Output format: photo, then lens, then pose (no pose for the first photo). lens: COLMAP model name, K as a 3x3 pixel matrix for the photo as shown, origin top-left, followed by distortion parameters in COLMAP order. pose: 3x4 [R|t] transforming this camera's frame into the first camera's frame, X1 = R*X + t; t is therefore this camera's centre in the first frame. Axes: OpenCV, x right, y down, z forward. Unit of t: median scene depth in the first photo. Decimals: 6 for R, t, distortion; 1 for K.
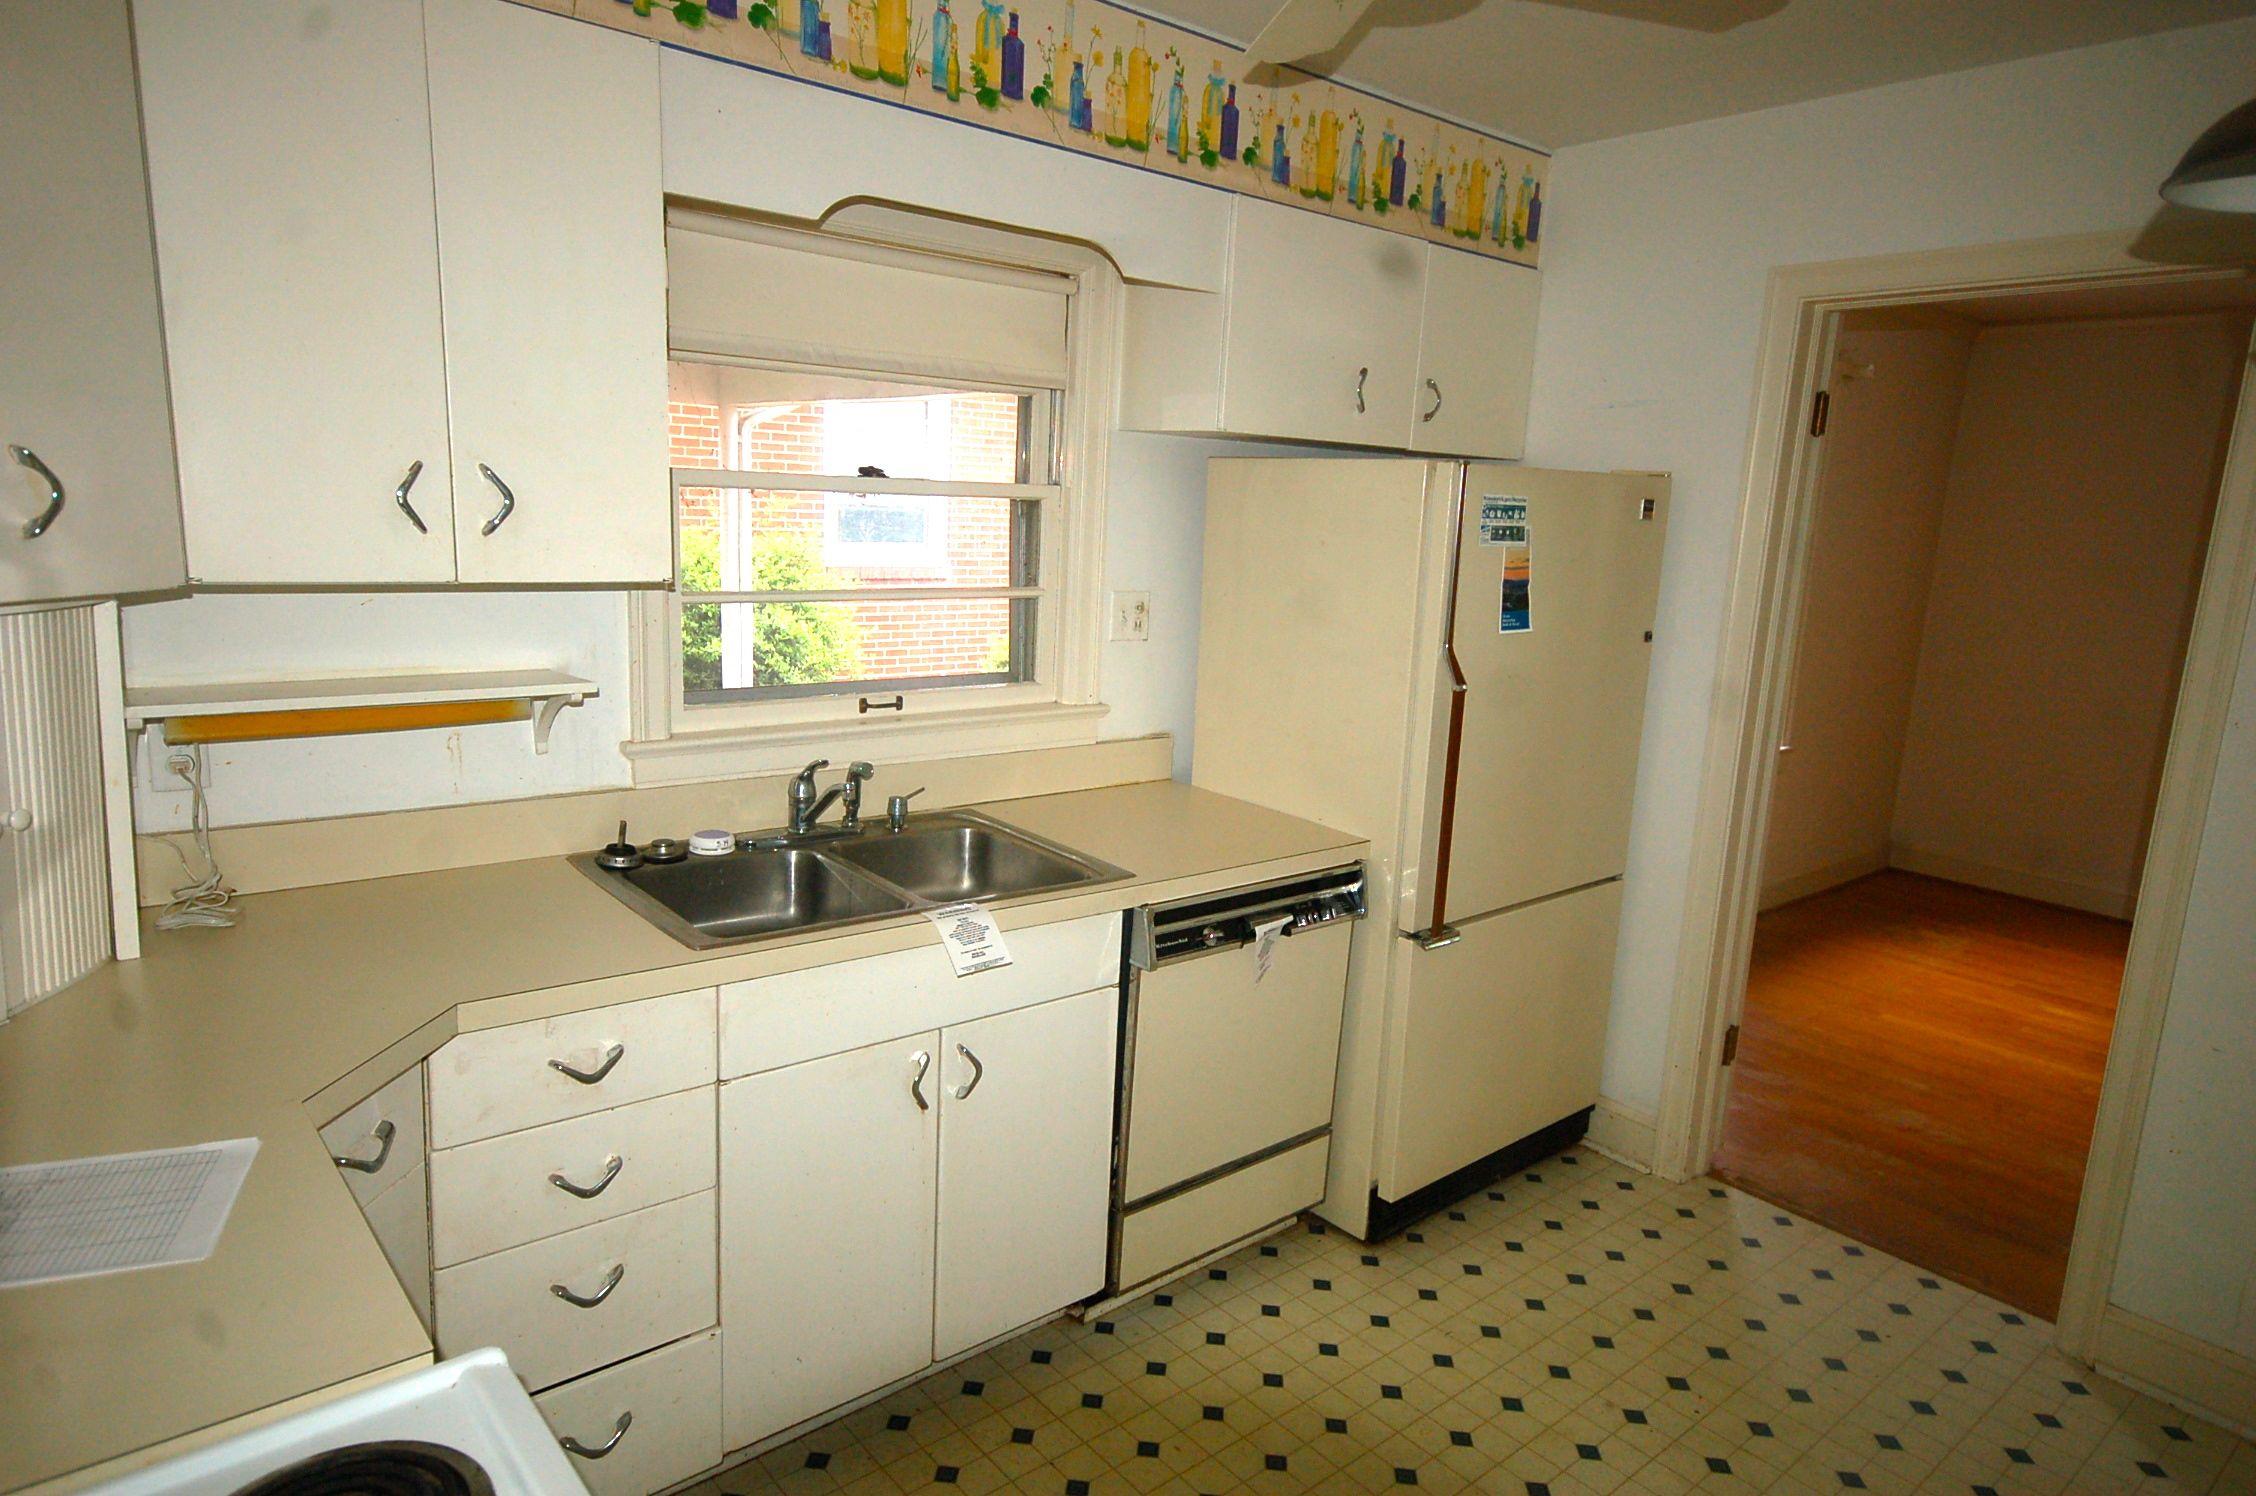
lens RADIAL K [[1349.7, 0, 1125.7], [0, 1349.7, 757.6], [0, 0, 1]] dist [-0.009096, -0.001671]
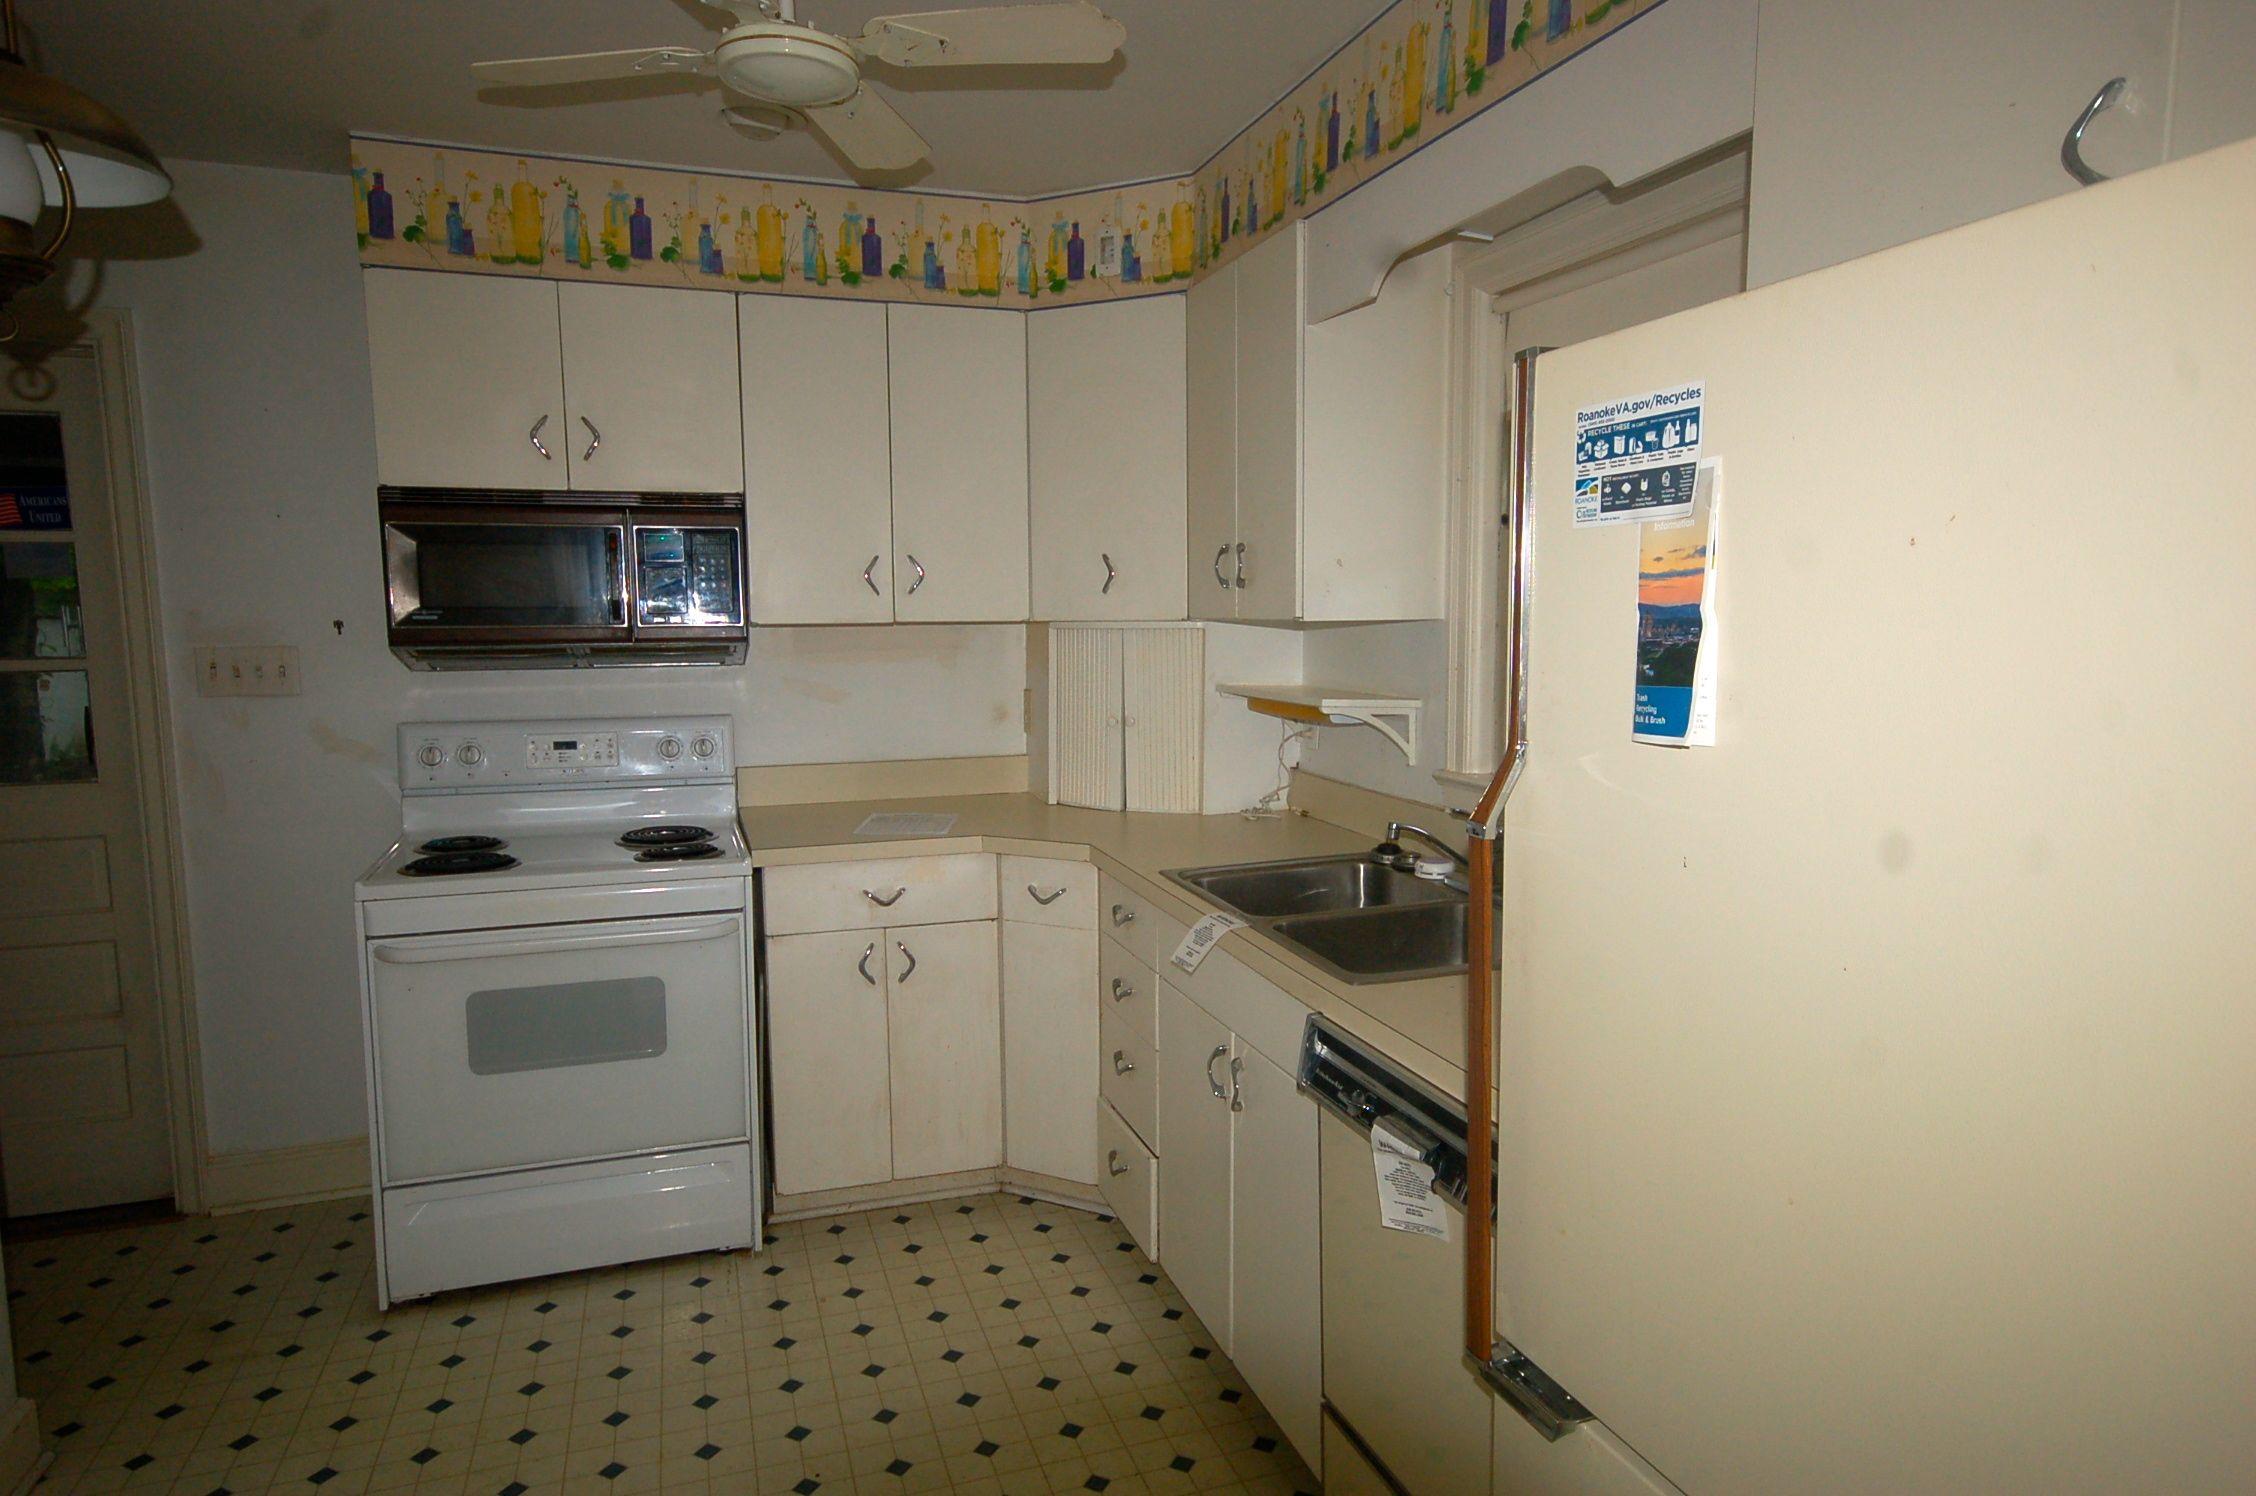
lens RADIAL K [[1349.7, 0, 1129.8], [0, 1349.7, 741.6], [0, 0, 1]] dist [-0.009096, -0.001671]
pose [[-0.368875, 0.060182, -0.927529, 0.717706], [-0.157541, 0.979415, 0.126202, -0.120648], [0.916031, 0.192677, -0.351801, 1.024425]]
